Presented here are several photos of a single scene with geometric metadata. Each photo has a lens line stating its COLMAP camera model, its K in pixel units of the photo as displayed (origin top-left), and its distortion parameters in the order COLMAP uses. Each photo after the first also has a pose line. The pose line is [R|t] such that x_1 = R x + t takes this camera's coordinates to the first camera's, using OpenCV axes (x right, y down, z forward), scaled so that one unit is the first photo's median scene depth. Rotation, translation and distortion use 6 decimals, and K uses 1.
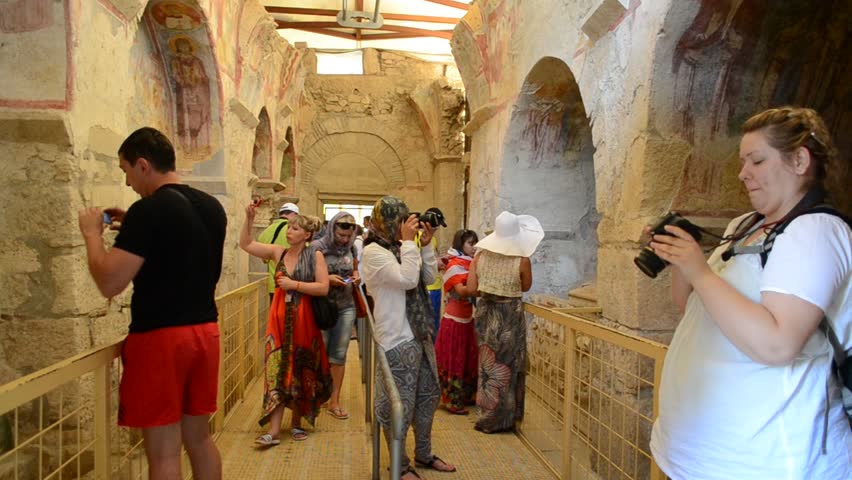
lens RADIAL K [[665.2, 0, 428.2], [0, 665.2, 241.3], [0, 0, 1]] dist [-0.072518, 0.000933]
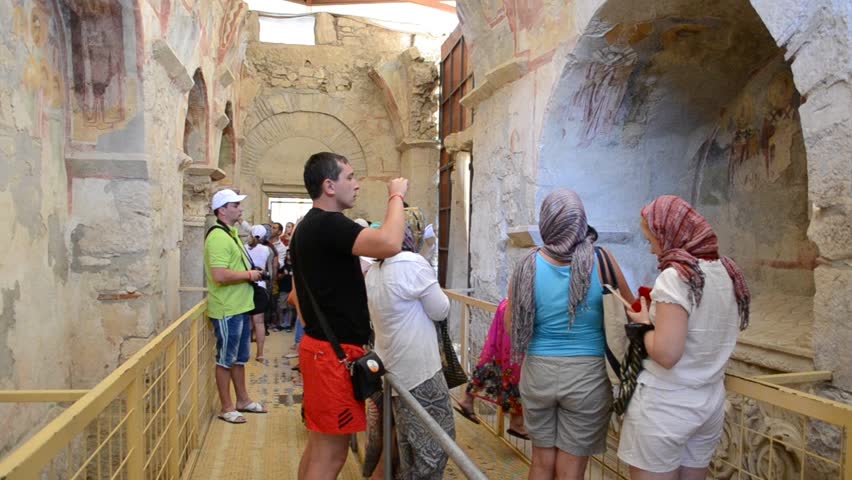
lens RADIAL K [[665.2, 0, 423.9], [0, 665.2, 243.3], [0, 0, 1]] dist [-0.072518, 0.000933]
pose [[0.995312, -0.003086, 0.096670, -0.059782], [0.002219, 0.999956, 0.009081, -0.007228], [-0.096693, -0.008824, 0.995275, 0.203422]]
